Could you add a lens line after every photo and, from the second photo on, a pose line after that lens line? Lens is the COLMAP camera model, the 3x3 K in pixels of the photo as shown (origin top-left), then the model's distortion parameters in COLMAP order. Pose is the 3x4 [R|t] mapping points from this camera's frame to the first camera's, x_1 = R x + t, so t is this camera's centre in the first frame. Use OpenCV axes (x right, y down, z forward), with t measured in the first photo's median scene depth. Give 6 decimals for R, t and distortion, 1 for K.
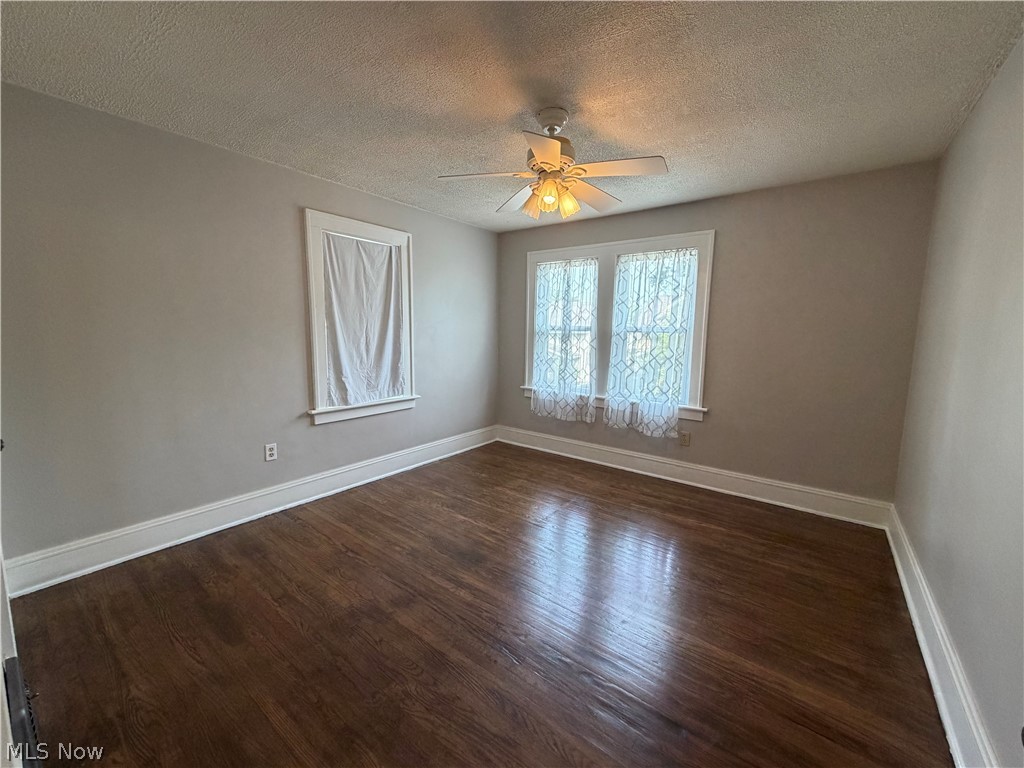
lens RADIAL K [[406.4, 0, 508.5], [0, 406.4, 384.4], [0, 0, 1]] dist [-0.000566, -0.000092]
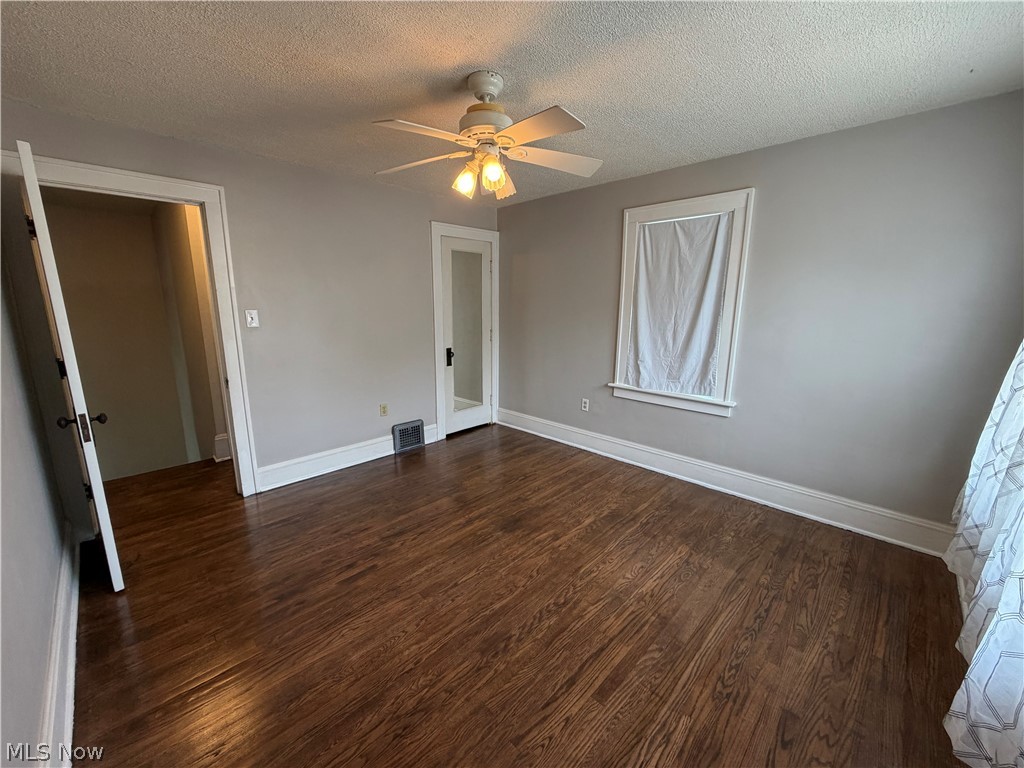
lens RADIAL K [[406.4, 0, 508.5], [0, 406.4, 384.4], [0, 0, 1]] dist [-0.000566, -0.000092]
pose [[-0.123019, 0.185829, -0.974851, 0.710777], [-0.136114, 0.969869, 0.202056, -0.130832], [0.983026, 0.157547, -0.094019, 0.805739]]
